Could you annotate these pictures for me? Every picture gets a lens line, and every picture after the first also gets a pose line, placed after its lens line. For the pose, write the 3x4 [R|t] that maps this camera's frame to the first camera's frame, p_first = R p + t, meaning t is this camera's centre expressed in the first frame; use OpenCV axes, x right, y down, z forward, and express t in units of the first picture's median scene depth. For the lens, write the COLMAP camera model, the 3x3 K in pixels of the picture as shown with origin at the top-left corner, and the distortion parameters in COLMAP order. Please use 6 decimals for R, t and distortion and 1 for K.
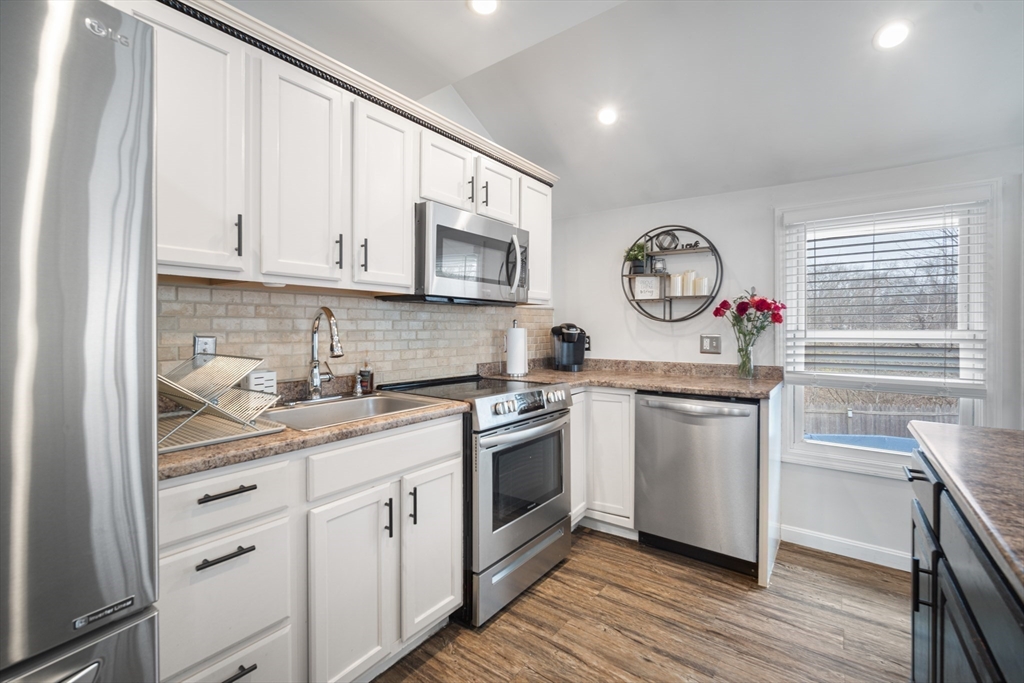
lens RADIAL K [[451.0, 0, 507.2], [0, 451.0, 330.1], [0, 0, 1]] dist [-0.014021, 0.003403]
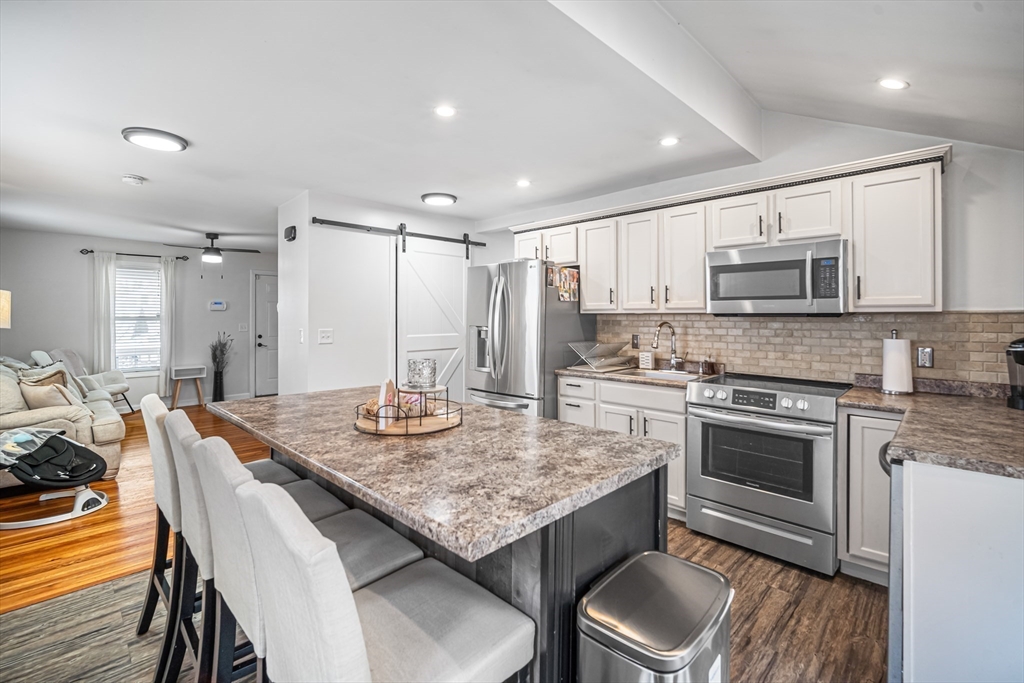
lens RADIAL K [[451.0, 0, 504.5], [0, 451.0, 310.7], [0, 0, 1]] dist [-0.014021, 0.003403]
pose [[-0.139534, -0.011669, -0.990148, 1.216621], [-0.003488, 0.999930, -0.011292, -0.057807], [0.990211, 0.001878, -0.139565, 0.451258]]
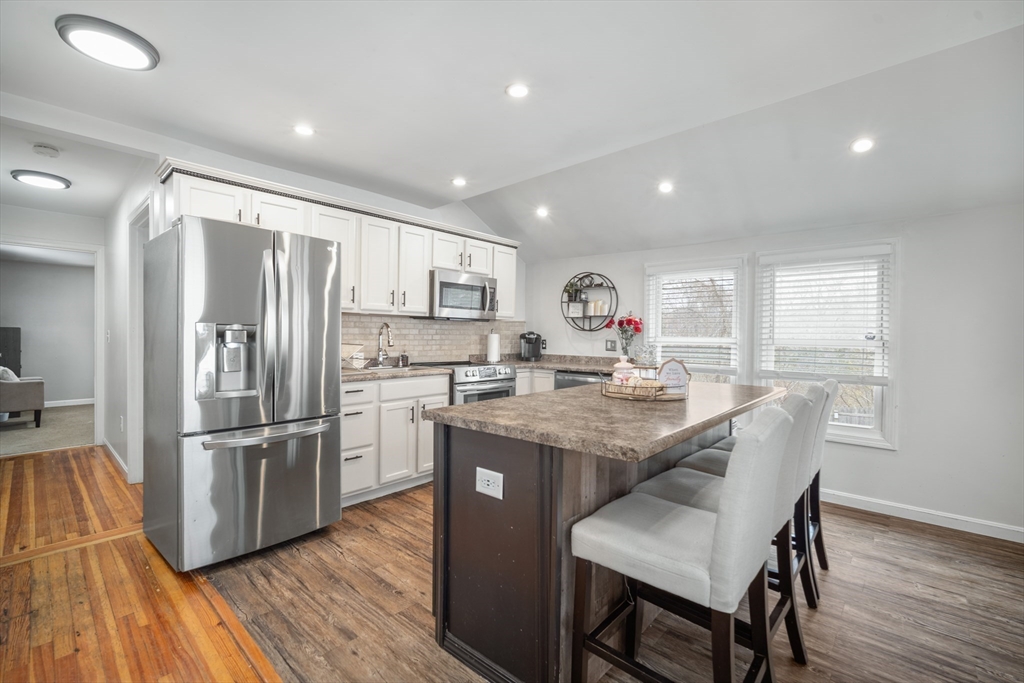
lens RADIAL K [[451.0, 0, 504.0], [0, 451.0, 338.6], [0, 0, 1]] dist [-0.014021, 0.003403]
pose [[0.994800, 0.011358, -0.101211, 0.281054], [-0.010808, 0.999924, 0.005975, 0.002546], [0.101271, -0.004850, 0.994847, -0.808788]]
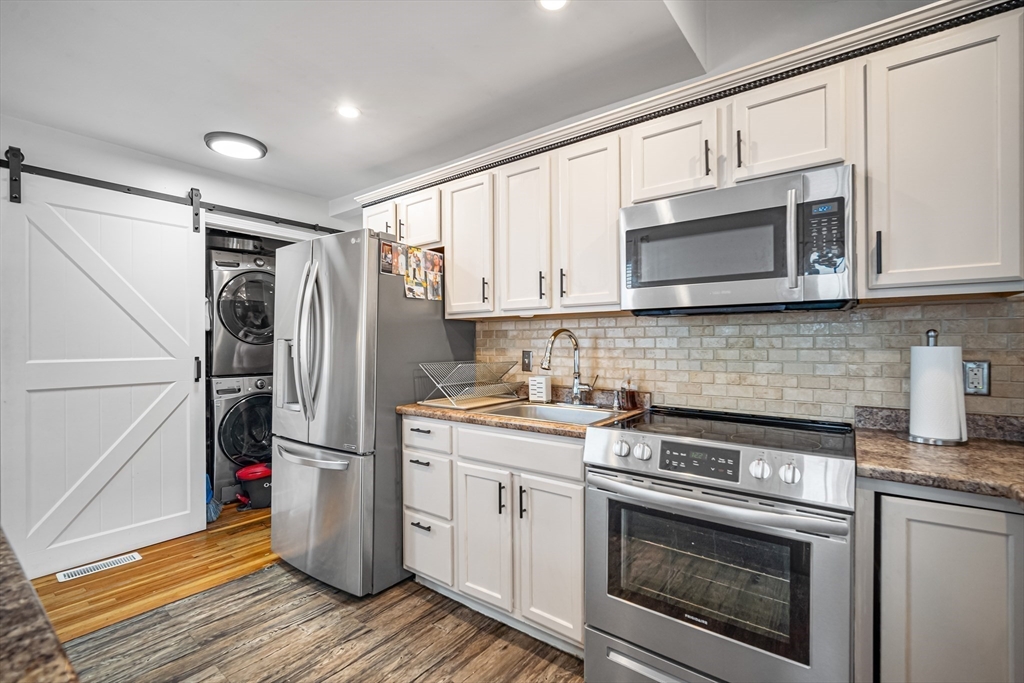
lens RADIAL K [[451.0, 0, 506.7], [0, 451.0, 341.6], [0, 0, 1]] dist [-0.014021, 0.003403]
pose [[-0.010209, -0.004077, -0.999940, 0.635335], [-0.000030, 0.999992, -0.004077, -0.009008], [0.999948, -0.000011, -0.010209, 0.656651]]
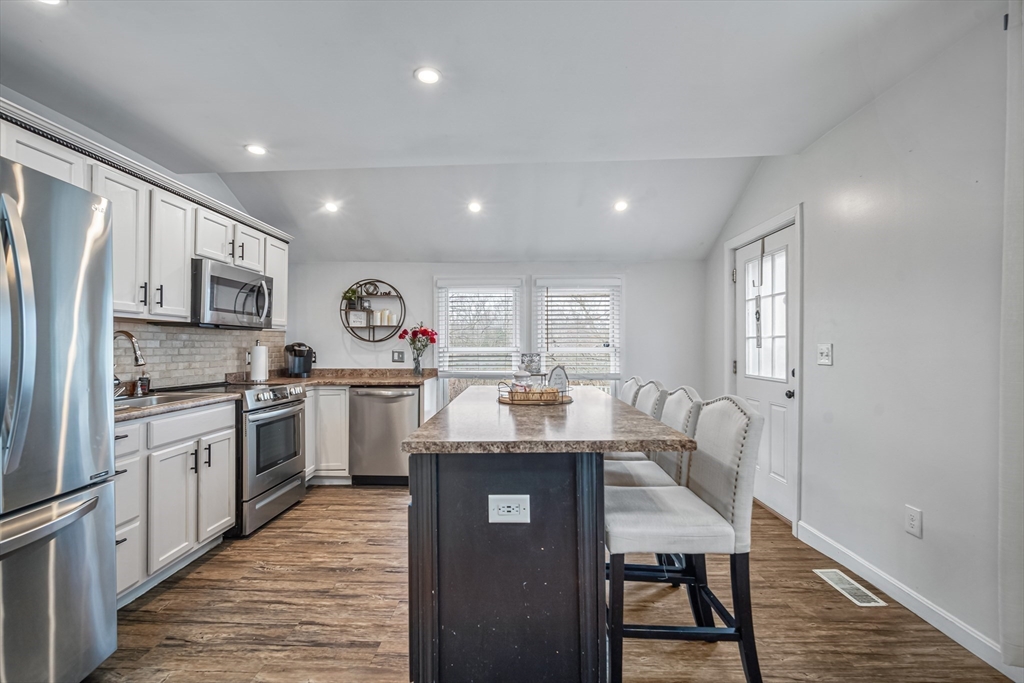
lens RADIAL K [[451.0, 0, 511.0], [0, 451.0, 341.6], [0, 0, 1]] dist [-0.014021, 0.003403]
pose [[0.817464, 0.005274, 0.575955, -0.167559], [0.003646, 0.999891, -0.014331, 0.005104], [-0.575968, 0.013815, 0.817356, -0.640361]]
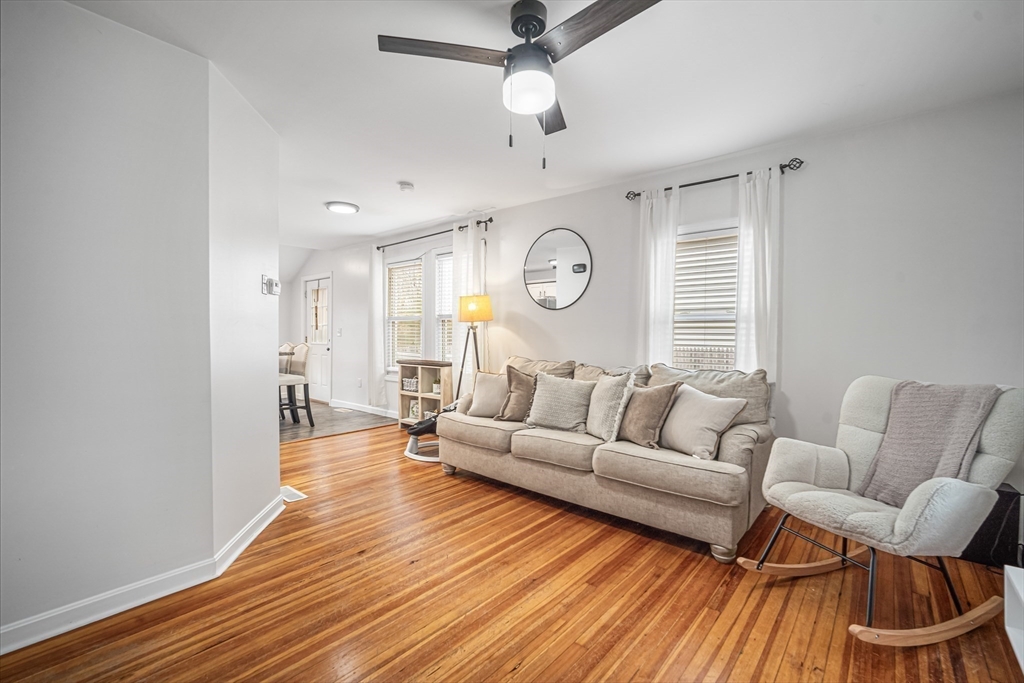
lens RADIAL K [[451.0, 0, 508.8], [0, 451.0, 342.8], [0, 0, 1]] dist [-0.014021, 0.003403]
pose [[0.075505, -0.015322, 0.997028, -1.753884], [0.001332, 0.999883, 0.015265, 0.049099], [-0.997145, 0.000176, 0.075517, -1.514156]]
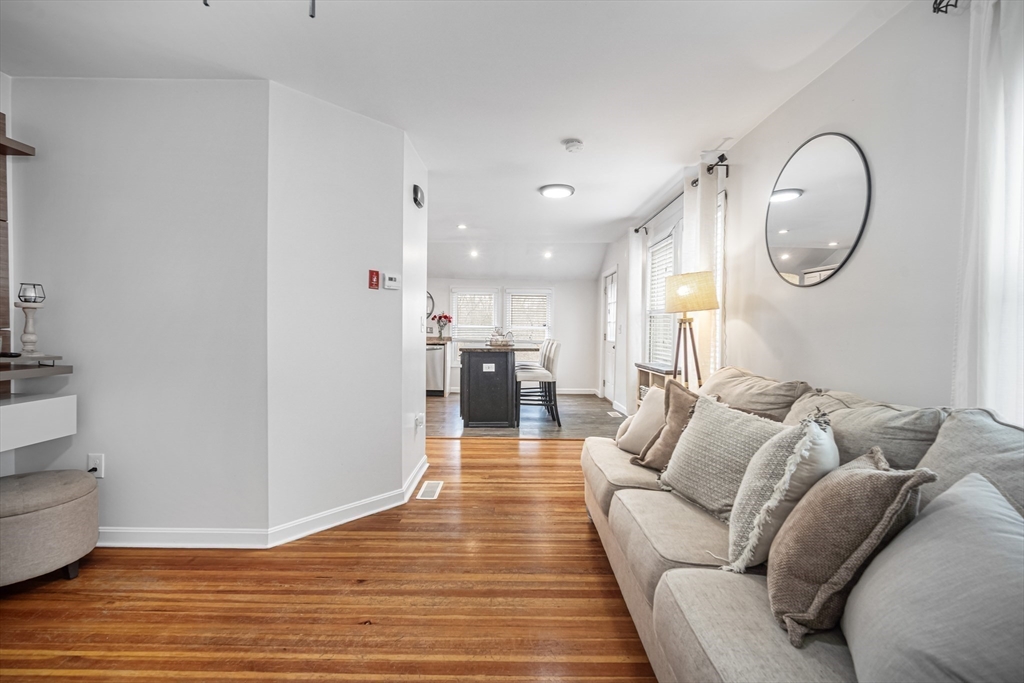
lens RADIAL K [[451.0, 0, 504.4], [0, 451.0, 336.1], [0, 0, 1]] dist [-0.014021, 0.003403]
pose [[0.805708, 0.002864, 0.592306, -1.067158], [-0.009811, 0.999916, 0.008512, 0.052091], [-0.592231, -0.012670, 0.805668, -1.965364]]
